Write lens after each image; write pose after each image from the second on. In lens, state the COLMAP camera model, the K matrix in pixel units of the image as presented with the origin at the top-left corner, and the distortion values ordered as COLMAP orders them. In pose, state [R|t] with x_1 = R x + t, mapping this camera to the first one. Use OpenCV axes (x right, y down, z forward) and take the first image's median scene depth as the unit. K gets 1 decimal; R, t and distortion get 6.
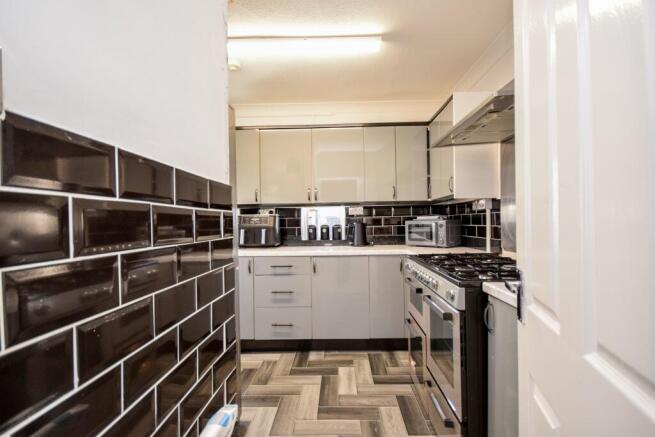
lens RADIAL K [[298.7, 0, 327.5], [0, 298.7, 218.5], [0, 0, 1]] dist [0.000515, 0.000077]
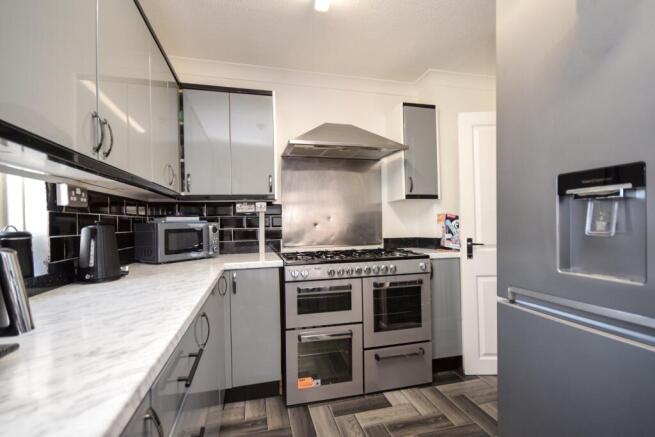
lens RADIAL K [[298.7, 0, 327.5], [0, 298.7, 218.5], [0, 0, 1]] dist [0.000515, 0.000077]
pose [[-0.275304, 0.029075, 0.960917, -0.521015], [0.018351, 0.999519, -0.024985, 0.023900], [-0.961182, 0.010755, -0.275705, 1.042565]]
